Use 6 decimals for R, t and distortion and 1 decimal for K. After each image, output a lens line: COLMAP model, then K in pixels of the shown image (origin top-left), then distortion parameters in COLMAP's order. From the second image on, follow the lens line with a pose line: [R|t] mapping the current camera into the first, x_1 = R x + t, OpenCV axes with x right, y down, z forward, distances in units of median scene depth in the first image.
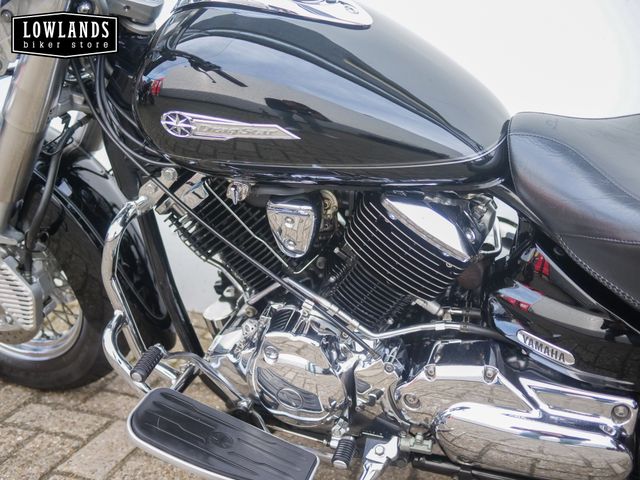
lens RADIAL K [[741.1, 0, 318.3], [0, 741.1, 243.5], [0, 0, 1]] dist [-0.007532, 0.000000]
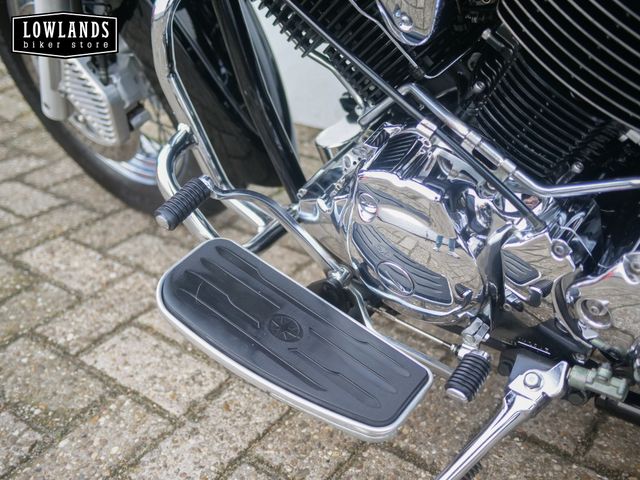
lens RADIAL K [[741.1, 0, 319.7], [0, 741.1, 237.4], [0, 0, 1]] dist [-0.007532, 0.000000]
pose [[0.939880, 0.104317, -0.325183, 0.103473], [-0.032009, 0.974922, 0.220233, 0.039505], [0.340002, -0.196584, 0.919648, 0.410284]]
